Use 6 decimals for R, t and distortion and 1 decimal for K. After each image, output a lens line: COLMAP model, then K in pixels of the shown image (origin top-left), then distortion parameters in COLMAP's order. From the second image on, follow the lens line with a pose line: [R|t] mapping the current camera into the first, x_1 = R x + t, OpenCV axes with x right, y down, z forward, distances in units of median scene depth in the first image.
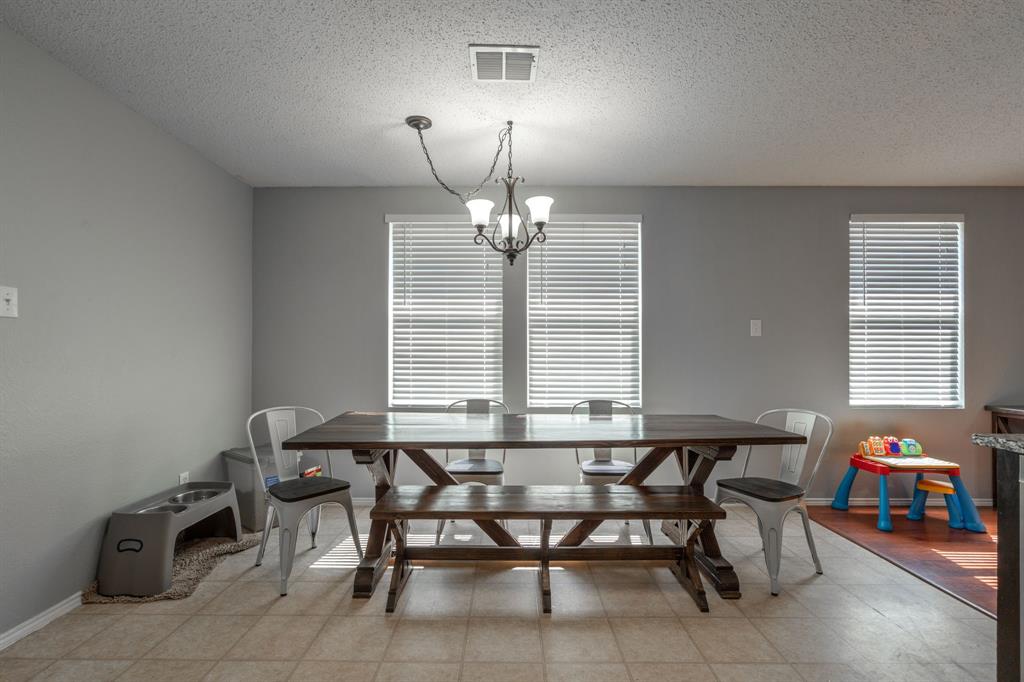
lens RADIAL K [[474.2, 0, 513.5], [0, 474.2, 351.9], [0, 0, 1]] dist [-0.006480, 0.002595]
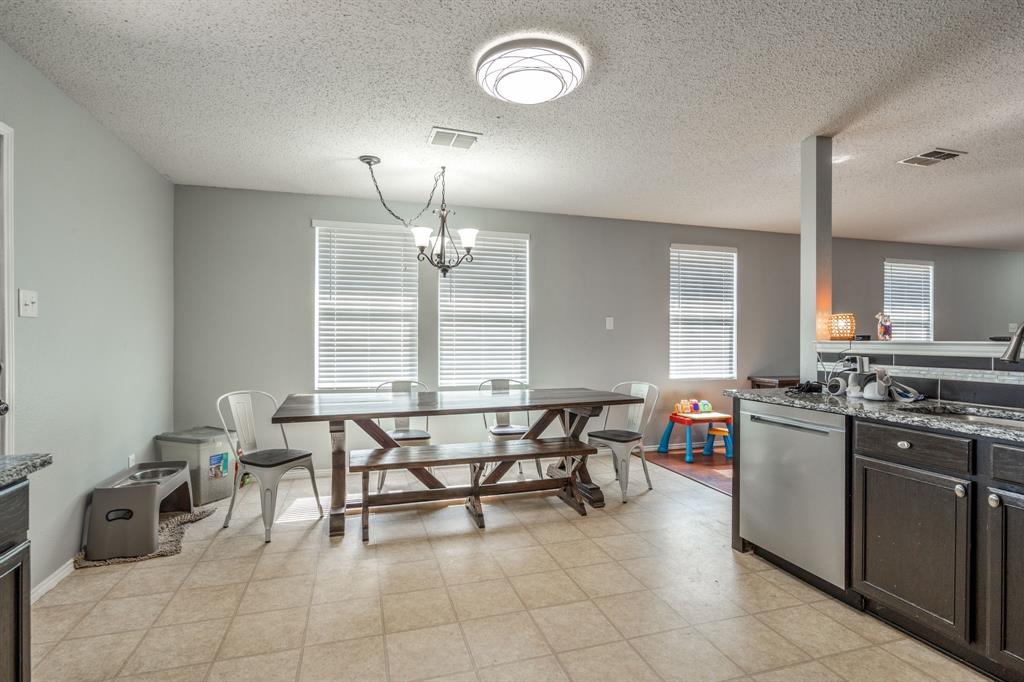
lens RADIAL K [[467.3, 0, 502.1], [0, 467.3, 341.5], [0, 0, 1]] dist [-0.004686, 0.000332]
pose [[0.963926, -0.002054, 0.266163, -0.178288], [-0.001734, 0.999901, 0.013997, -0.021237], [-0.266165, -0.013954, 0.963827, -0.264346]]
